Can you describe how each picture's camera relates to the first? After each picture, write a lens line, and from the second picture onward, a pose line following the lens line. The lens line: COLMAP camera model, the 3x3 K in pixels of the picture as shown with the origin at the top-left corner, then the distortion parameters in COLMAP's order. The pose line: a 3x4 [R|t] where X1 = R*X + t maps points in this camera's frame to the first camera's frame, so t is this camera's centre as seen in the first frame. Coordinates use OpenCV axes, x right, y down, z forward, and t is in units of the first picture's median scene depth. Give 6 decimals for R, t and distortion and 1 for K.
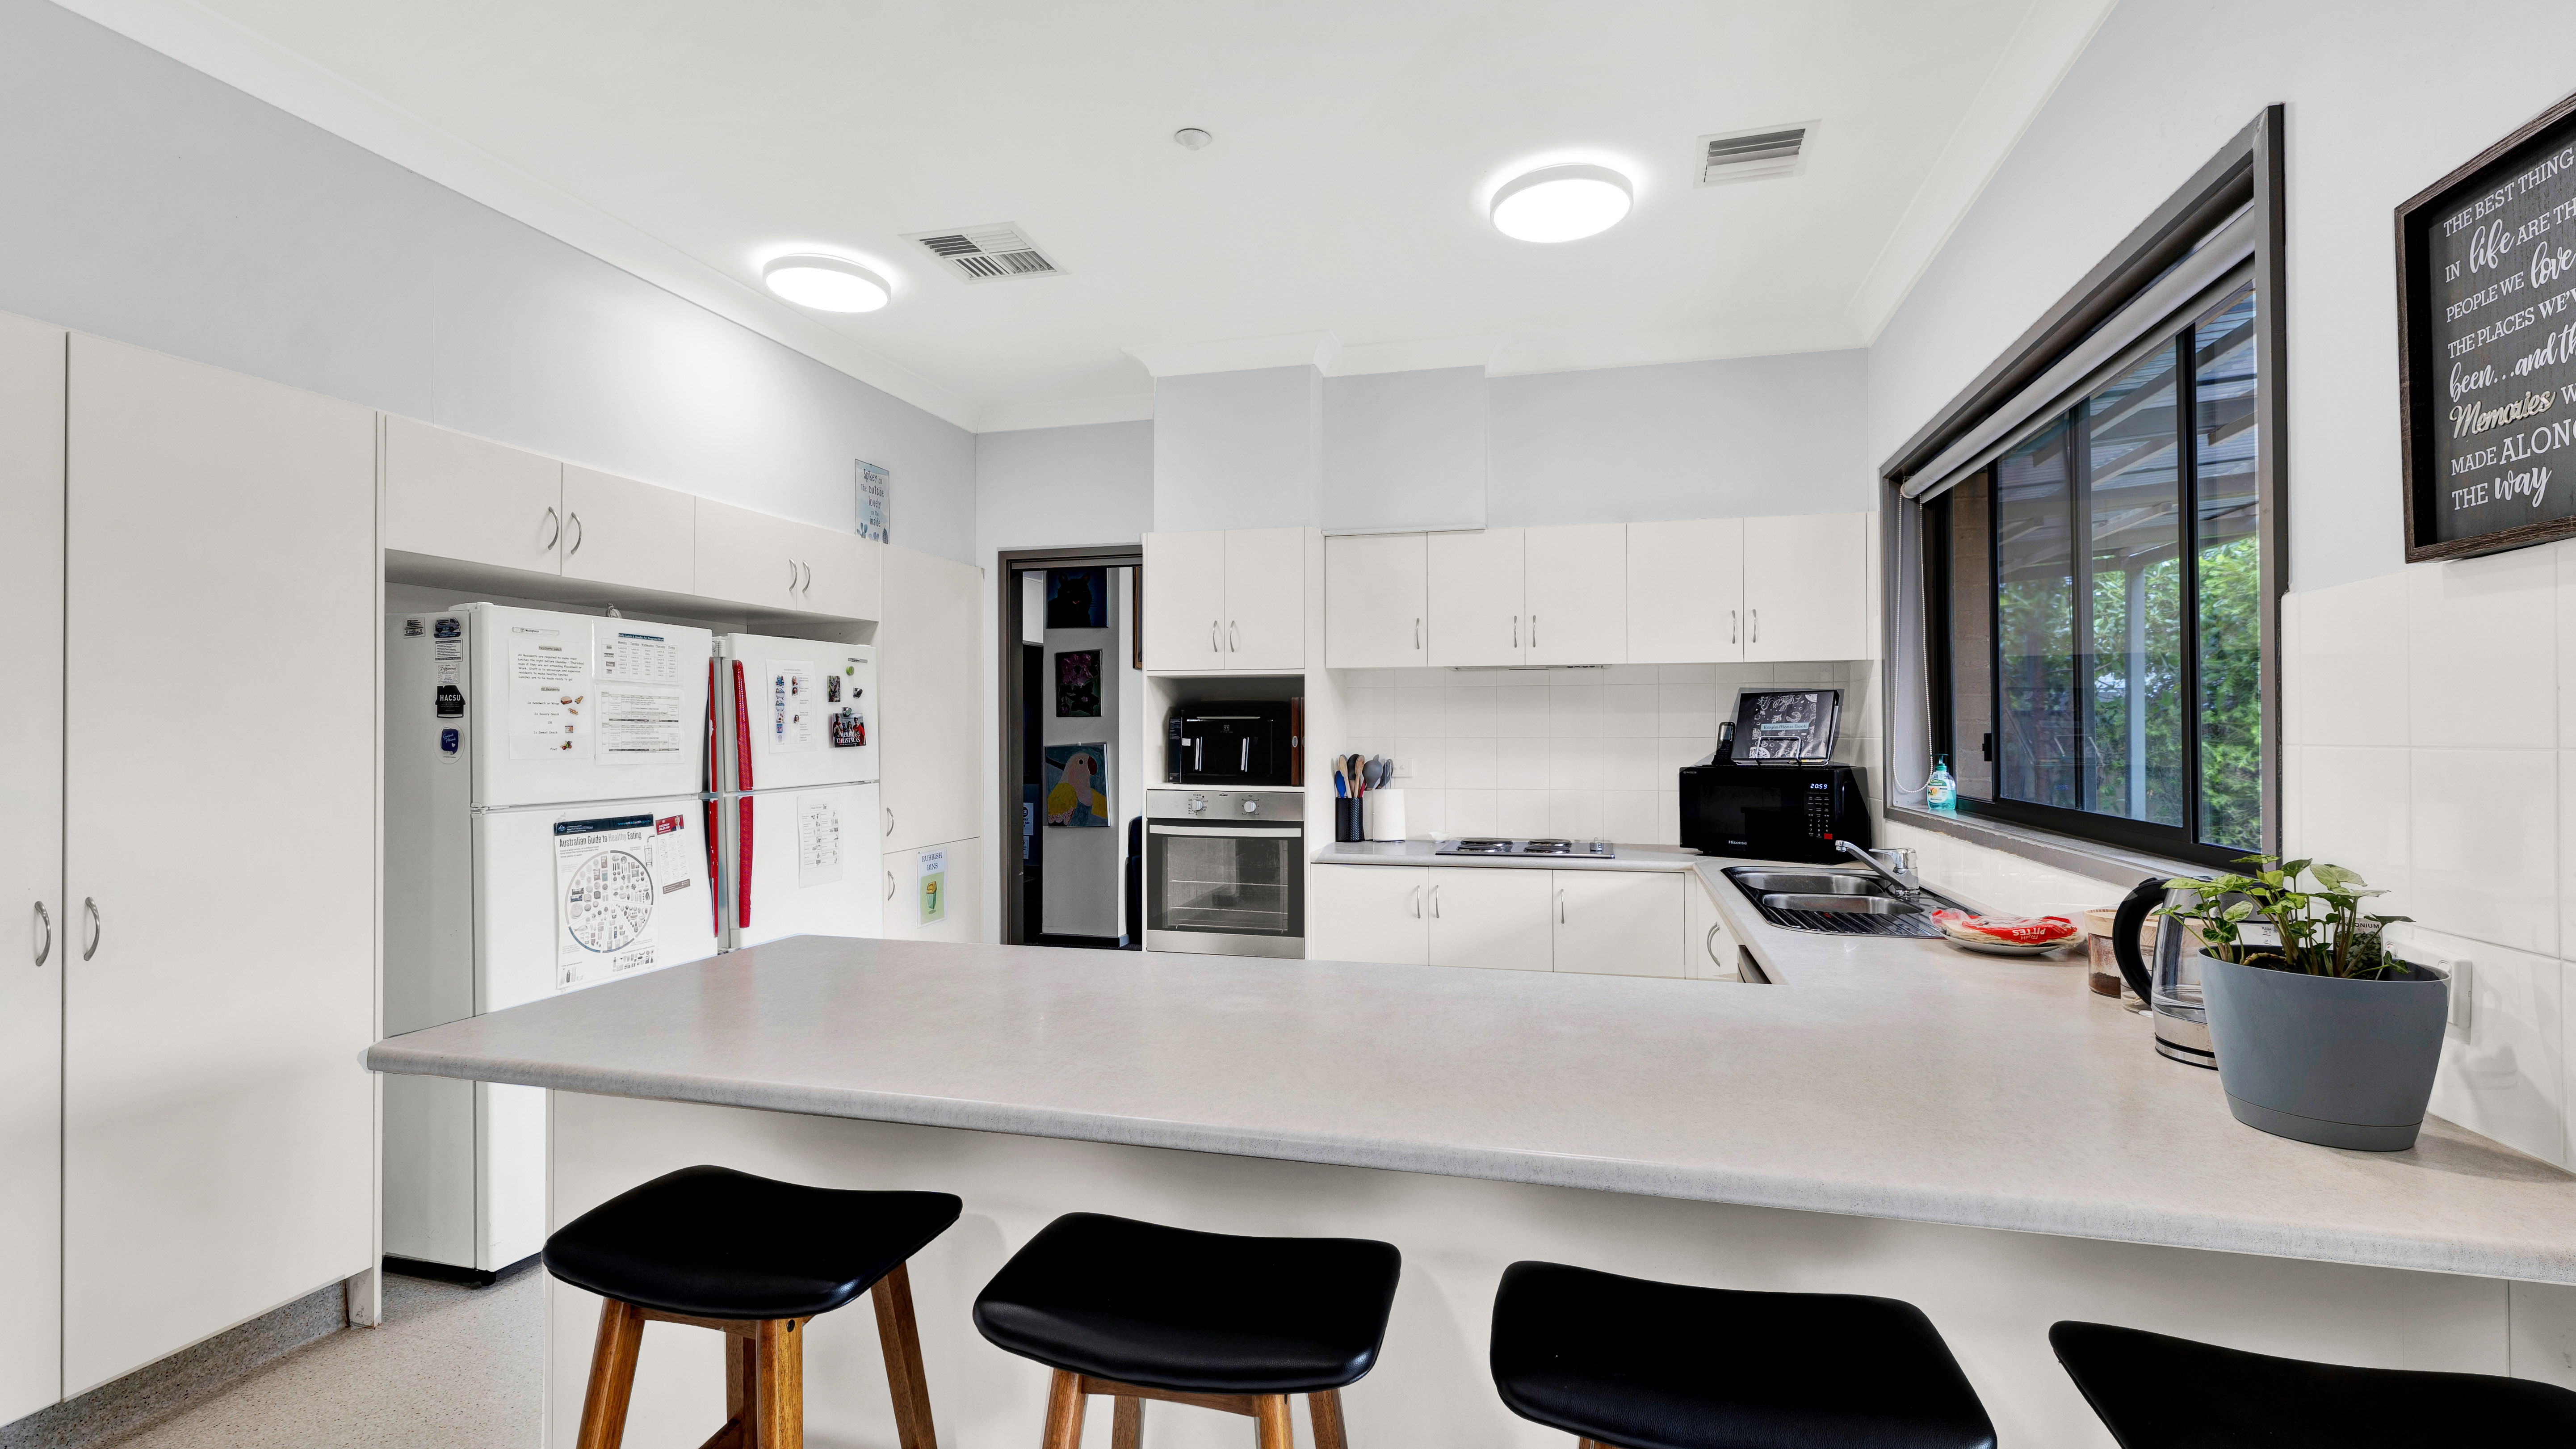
lens RADIAL K [[1123.3, 0, 1293.5], [0, 1123.3, 723.5], [0, 0, 1]] dist [0.002021, -0.000146]
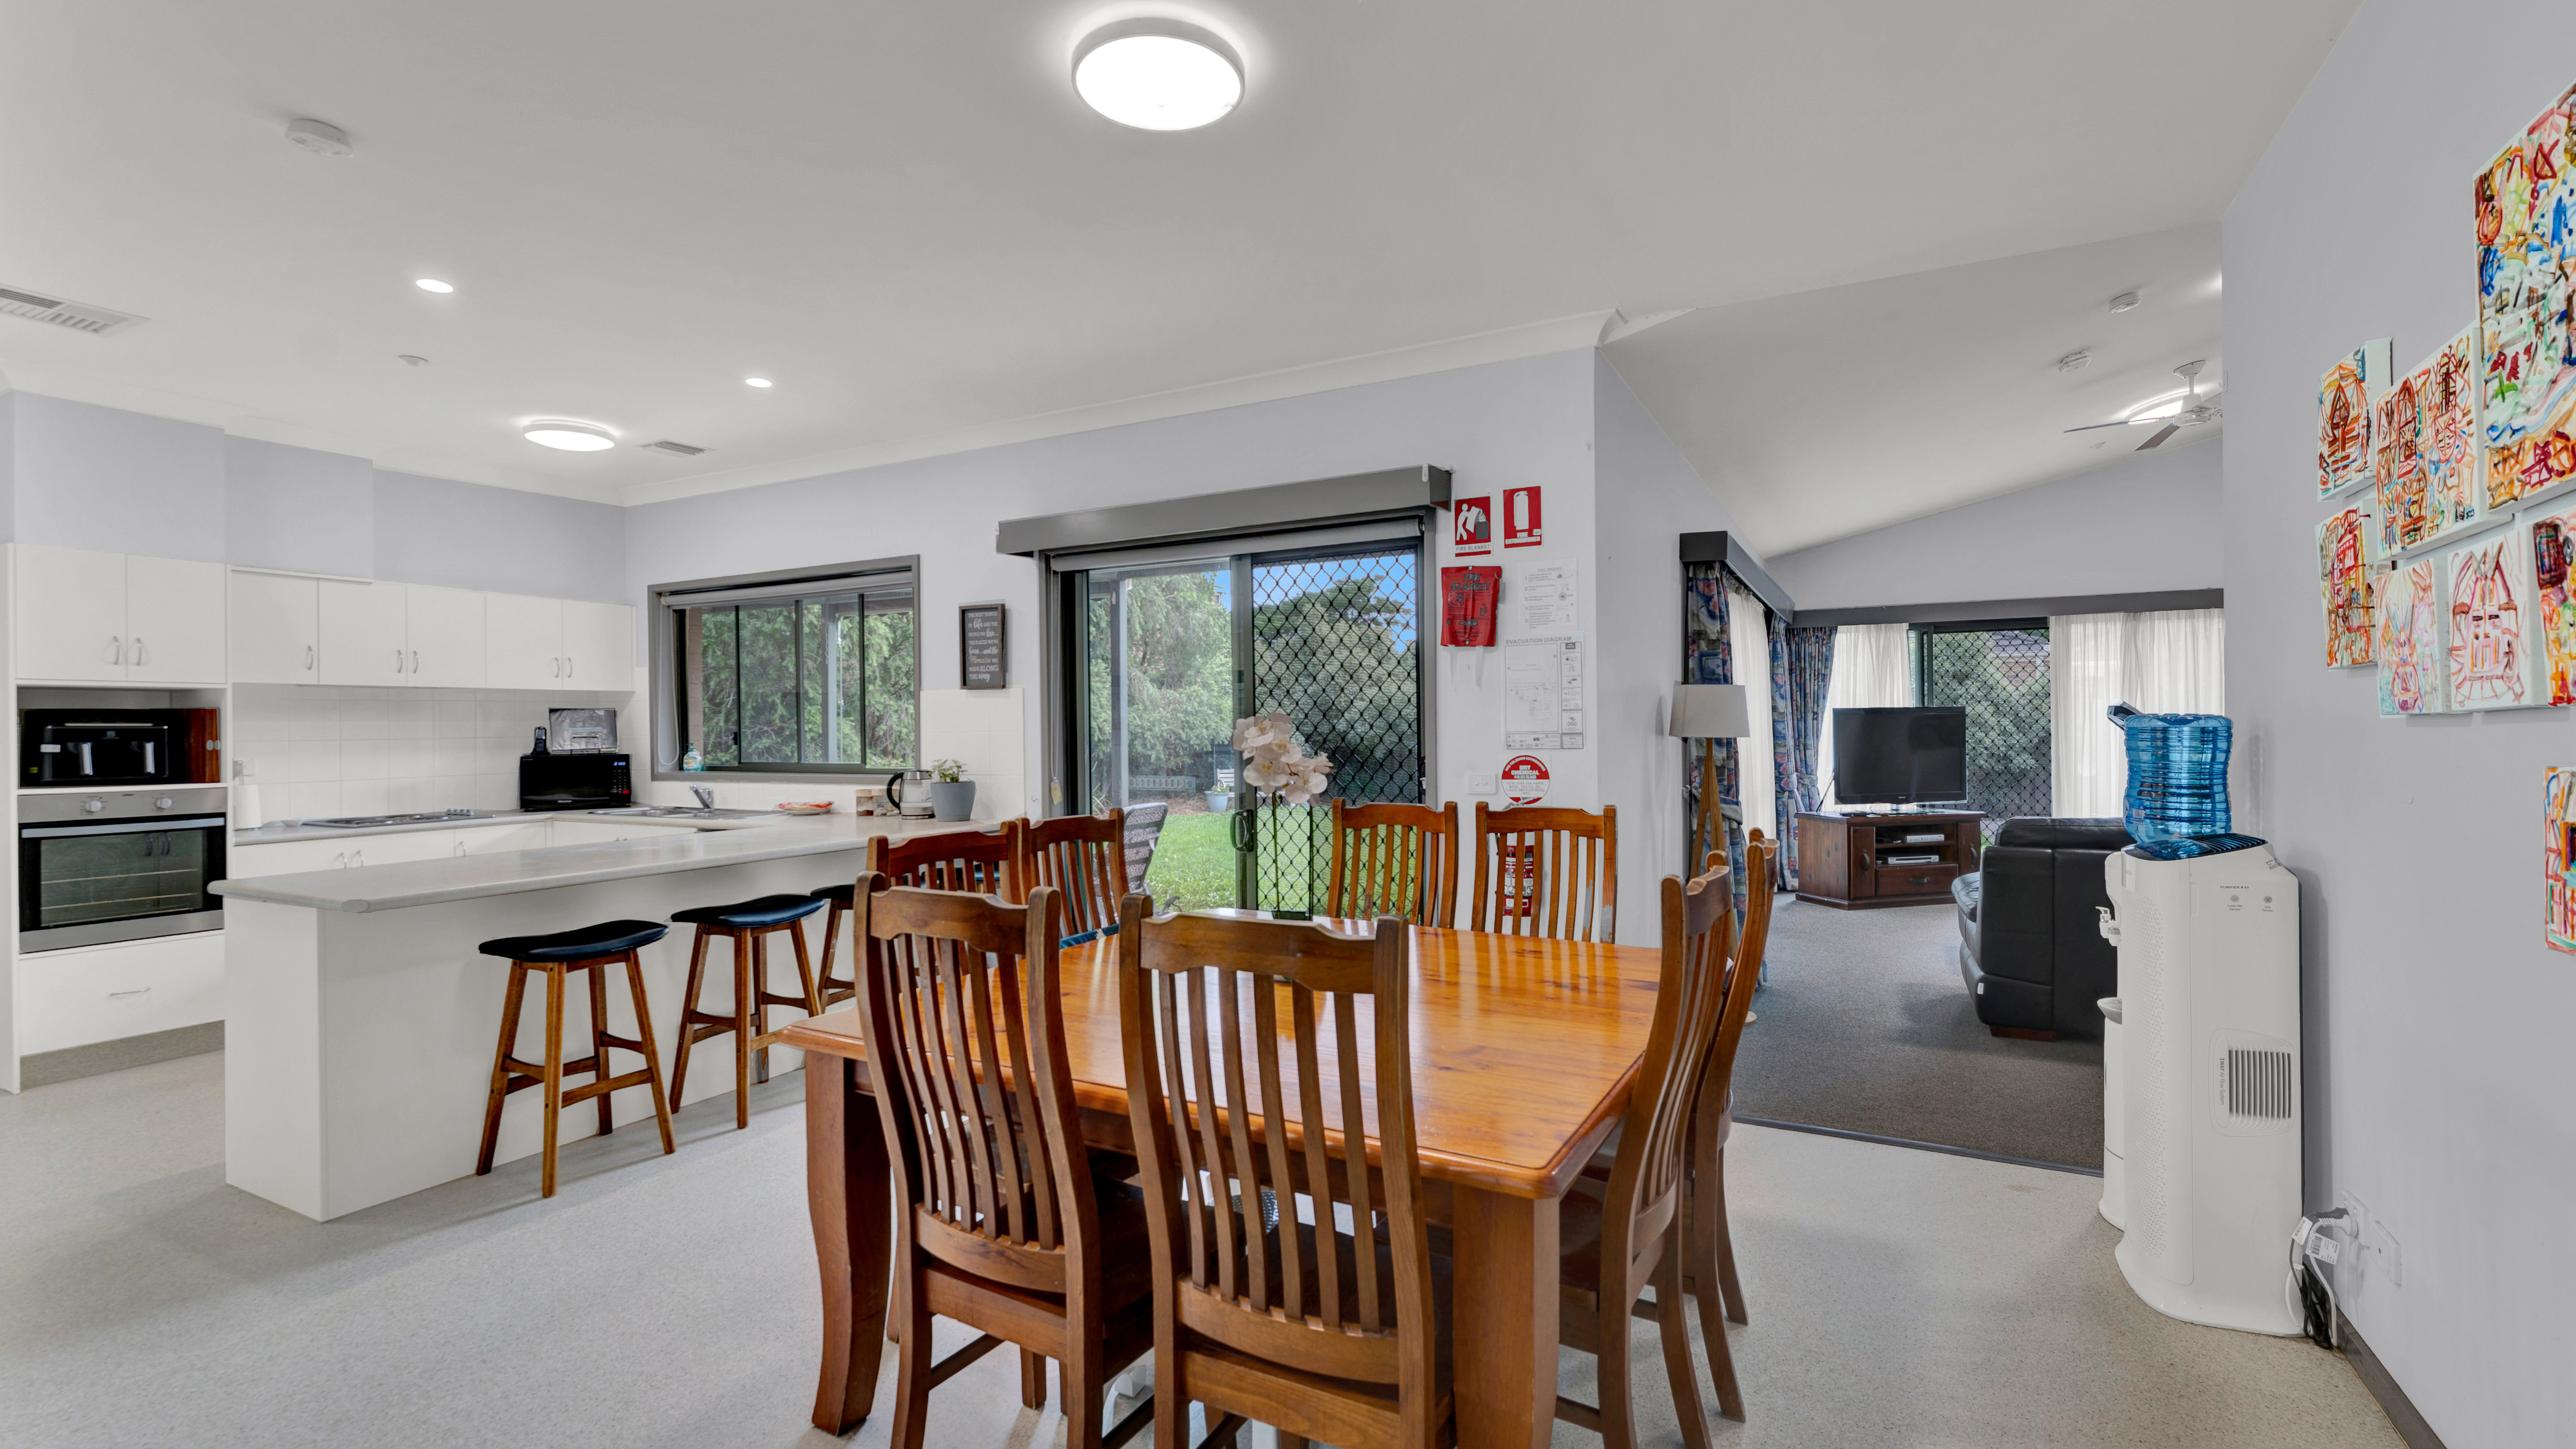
lens RADIAL K [[1123.2, 0, 1293.2], [0, 1123.2, 725.4], [0, 0, 1]] dist [0.002021, -0.000146]
pose [[0.241201, -0.003094, 0.970470, -0.869055], [0.002568, 0.999993, 0.002550, -0.004514], [-0.970472, 0.001877, 0.241207, -0.382312]]
